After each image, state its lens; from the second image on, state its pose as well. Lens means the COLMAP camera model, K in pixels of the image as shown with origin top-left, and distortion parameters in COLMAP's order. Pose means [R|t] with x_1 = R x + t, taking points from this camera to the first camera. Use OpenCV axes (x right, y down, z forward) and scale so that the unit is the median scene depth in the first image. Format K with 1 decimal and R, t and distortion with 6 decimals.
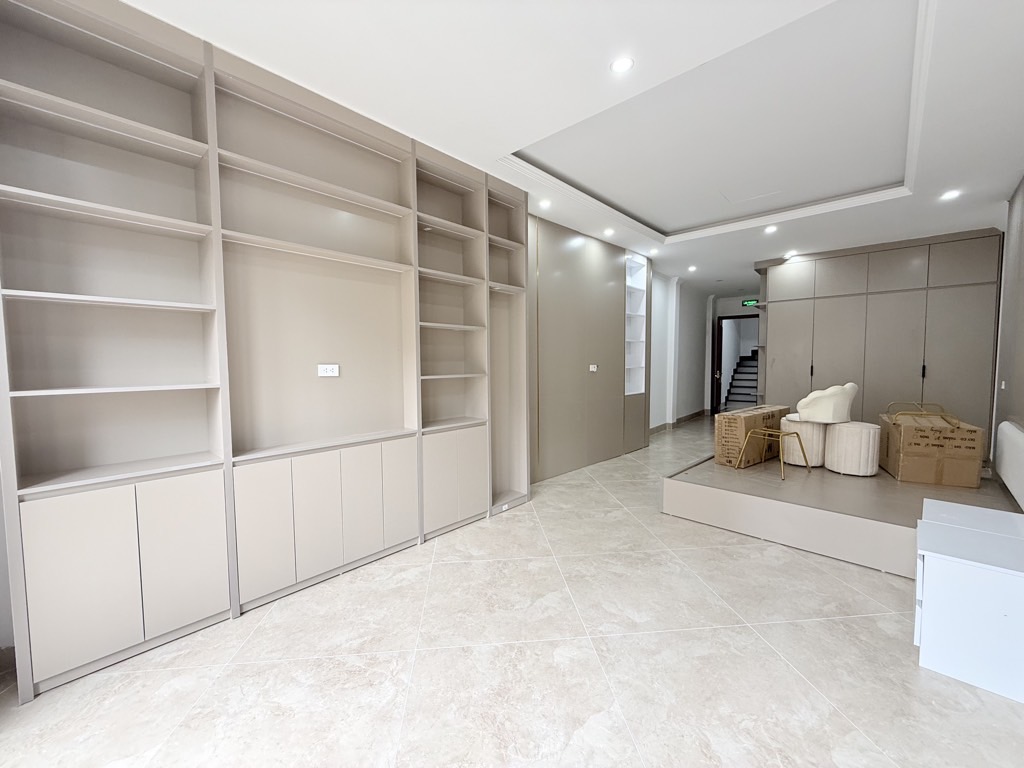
lens RADIAL K [[409.7, 0, 509.0], [0, 409.7, 387.1], [0, 0, 1]] dist [-0.006652, -0.000249]
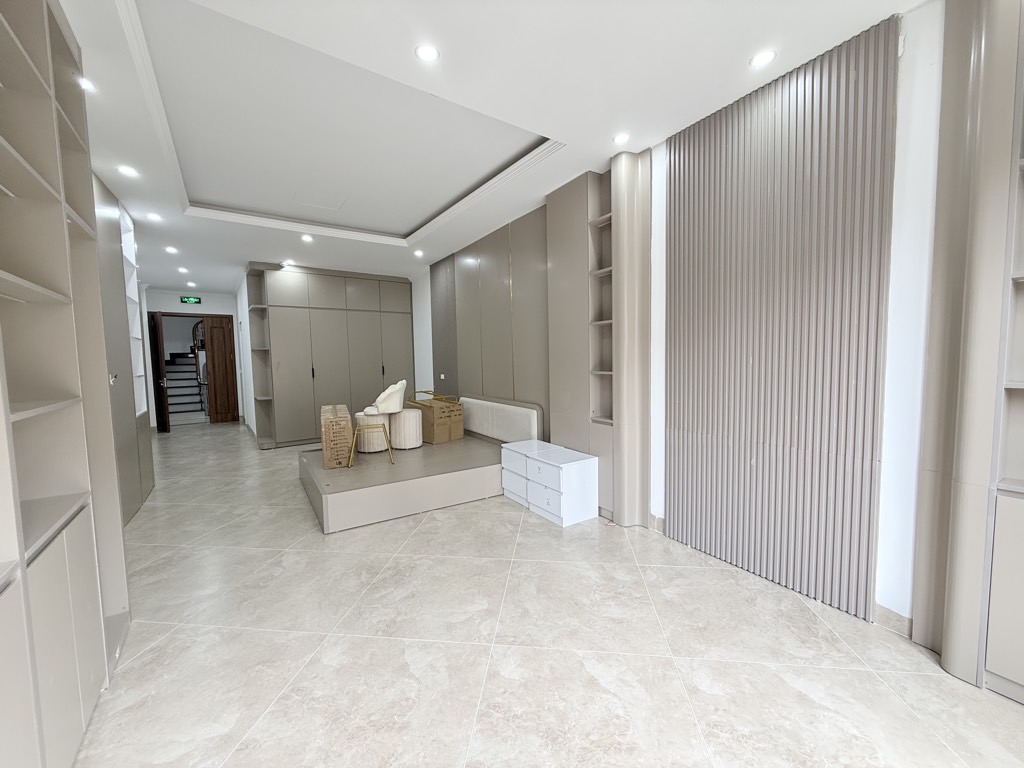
lens RADIAL K [[409.7, 0, 512.3], [0, 409.7, 386.6], [0, 0, 1]] dist [-0.006652, -0.000249]
pose [[0.204170, -0.065576, 0.976737, -0.472348], [0.076744, 0.995755, 0.050811, -0.034832], [-0.975923, 0.064584, 0.208336, 0.470485]]
